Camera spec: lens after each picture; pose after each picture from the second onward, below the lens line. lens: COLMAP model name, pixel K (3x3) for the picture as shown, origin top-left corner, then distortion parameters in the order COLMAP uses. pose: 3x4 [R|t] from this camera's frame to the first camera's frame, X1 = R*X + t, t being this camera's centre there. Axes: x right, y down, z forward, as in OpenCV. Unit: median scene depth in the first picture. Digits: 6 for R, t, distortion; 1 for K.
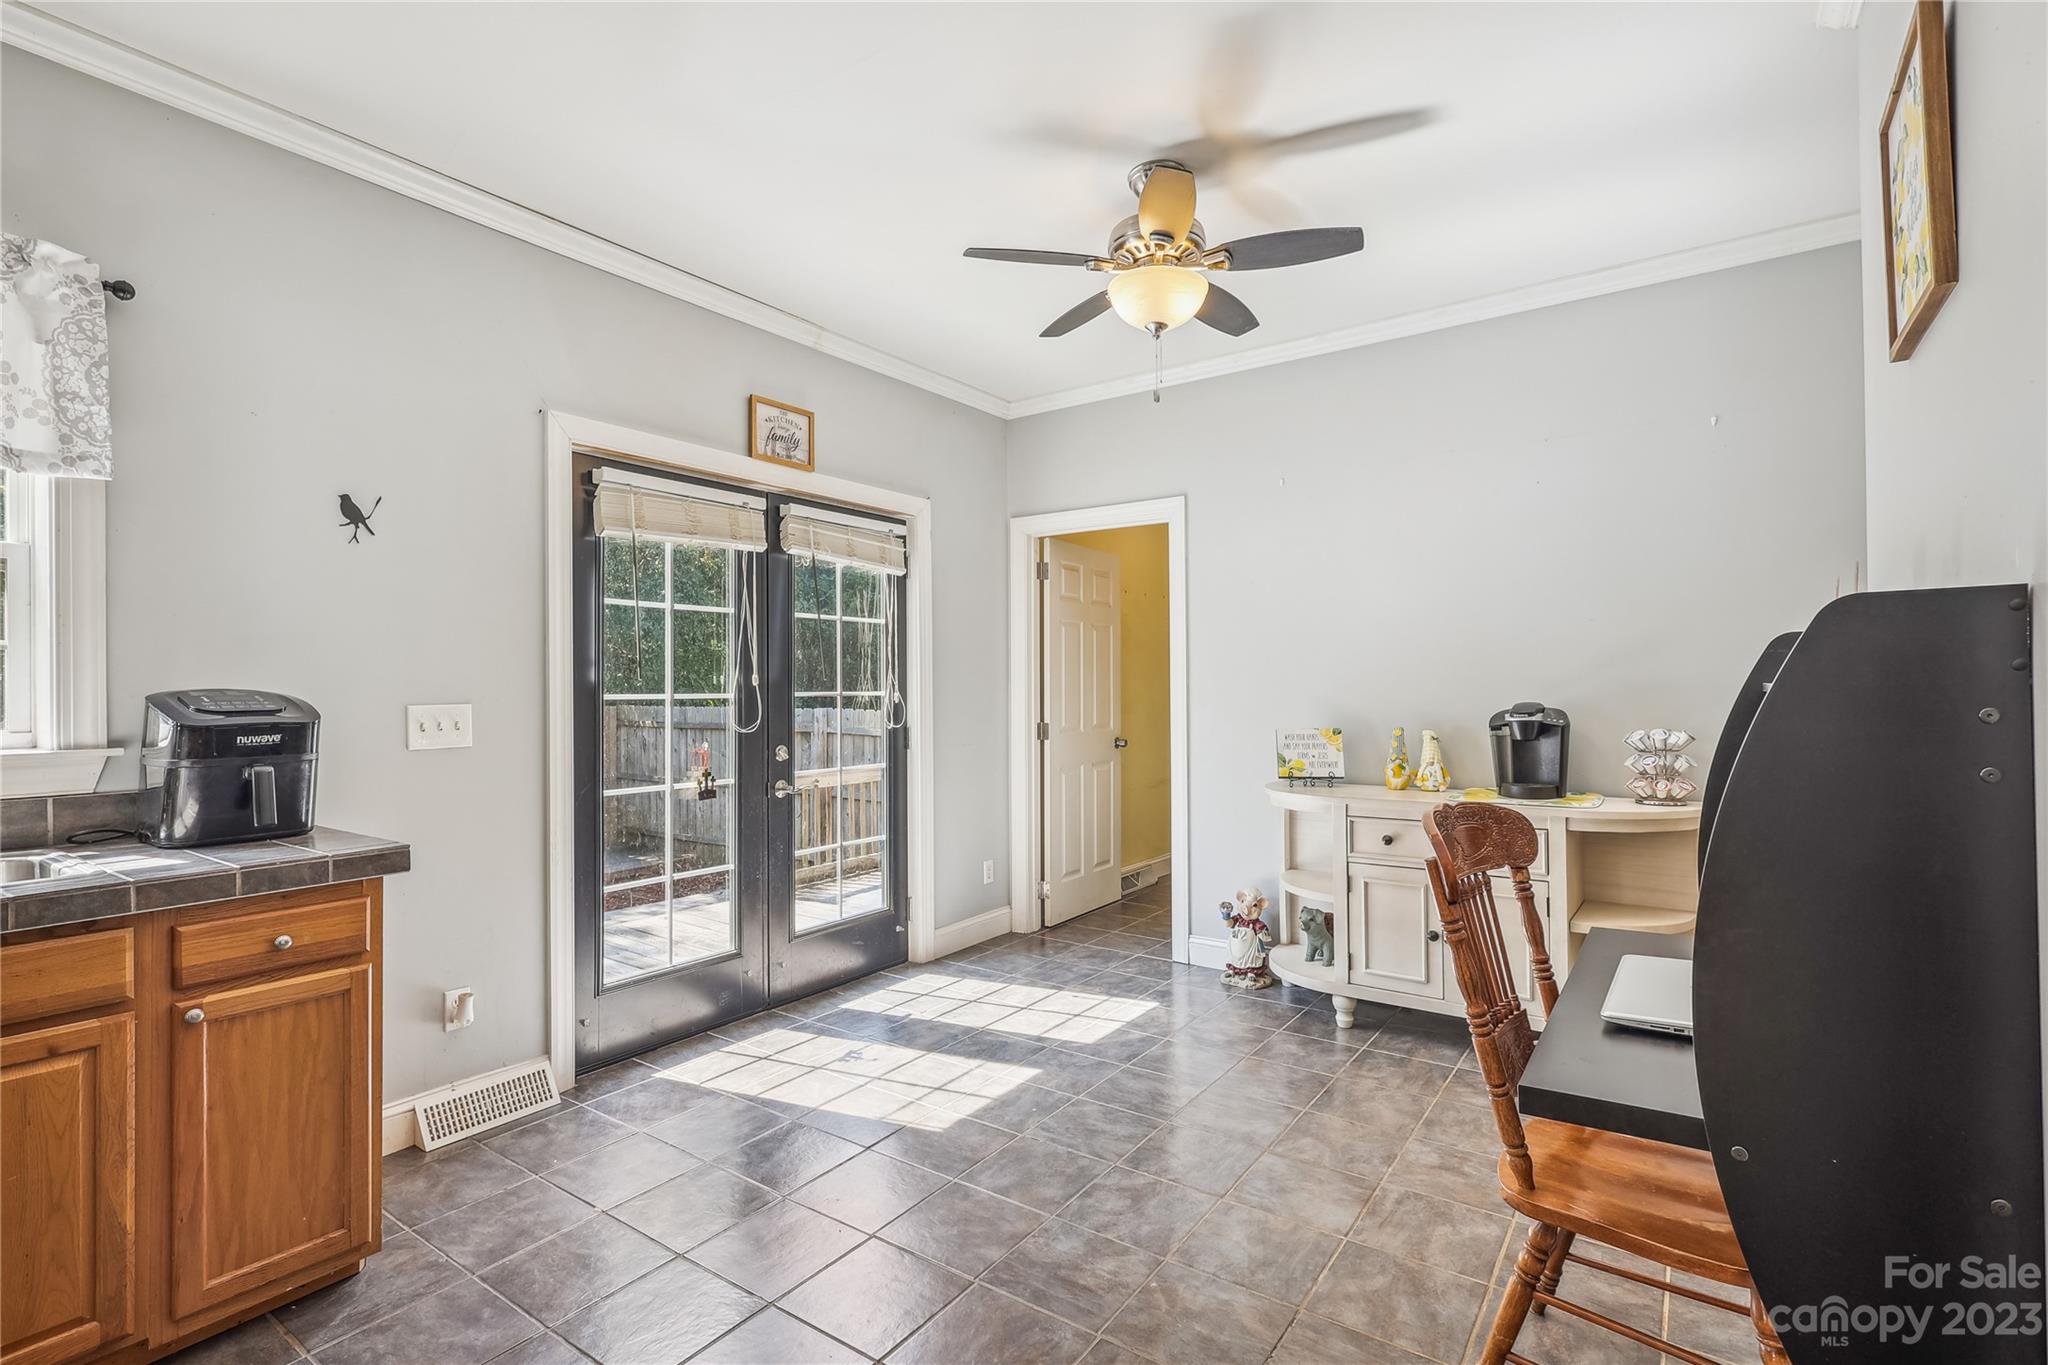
lens RADIAL K [[967.7, 0, 1025.7], [0, 967.7, 688.1], [0, 0, 1]] dist [0.000735, 0.000004]
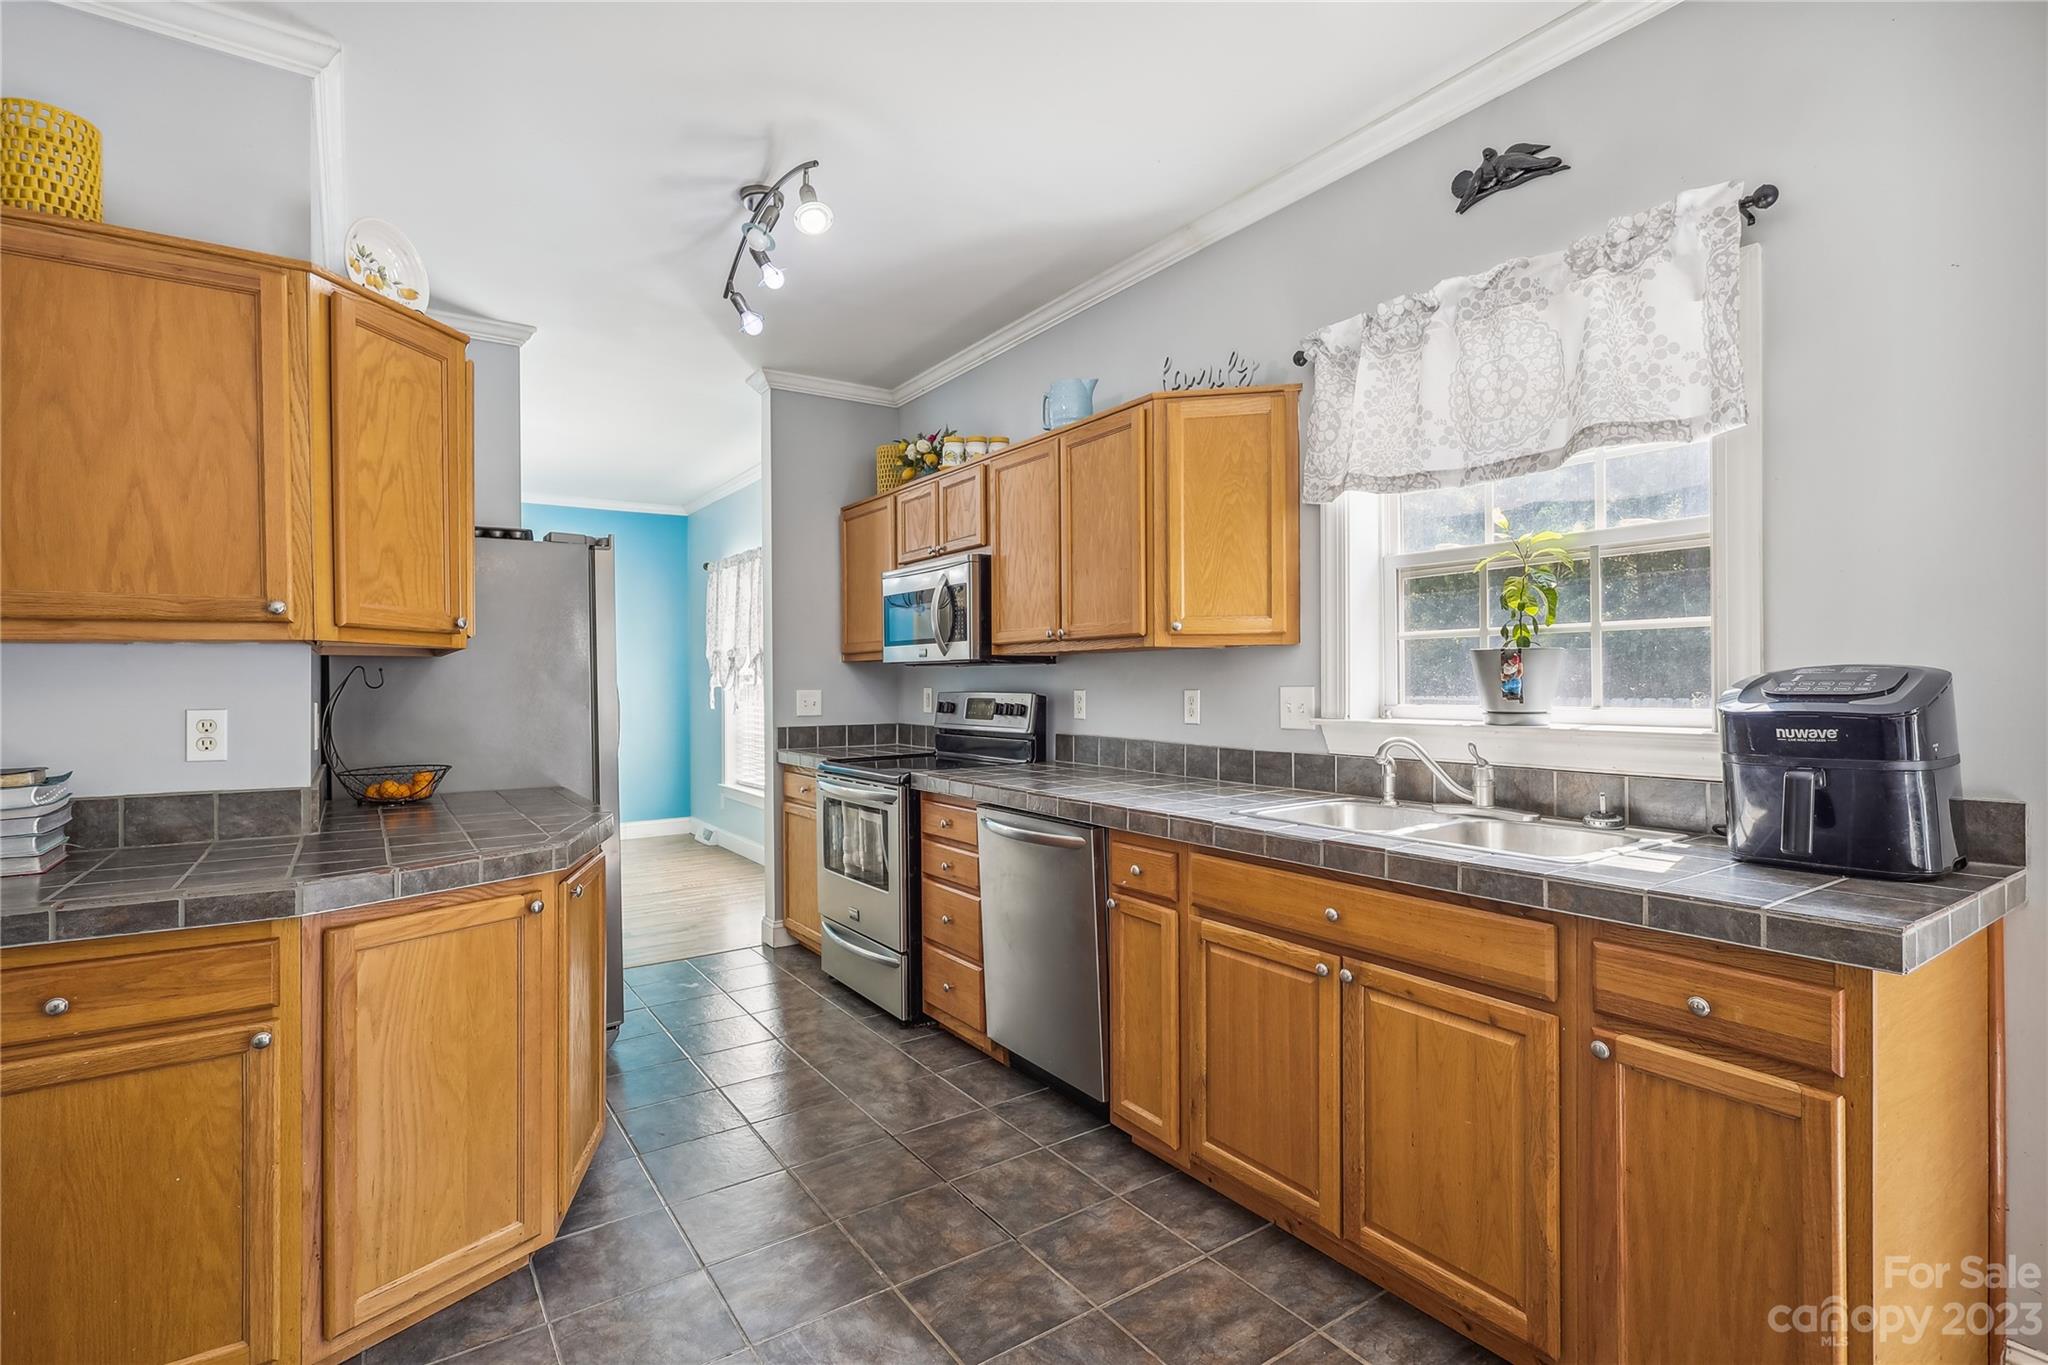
lens RADIAL K [[967.7, 0, 1032.7], [0, 967.7, 685.5], [0, 0, 1]] dist [0.000735, 0.000004]
pose [[-0.337044, 0.016839, -0.941338, 0.064240], [0.009882, 0.999848, 0.014348, -0.000191], [0.941437, -0.004467, -0.337160, 0.474308]]
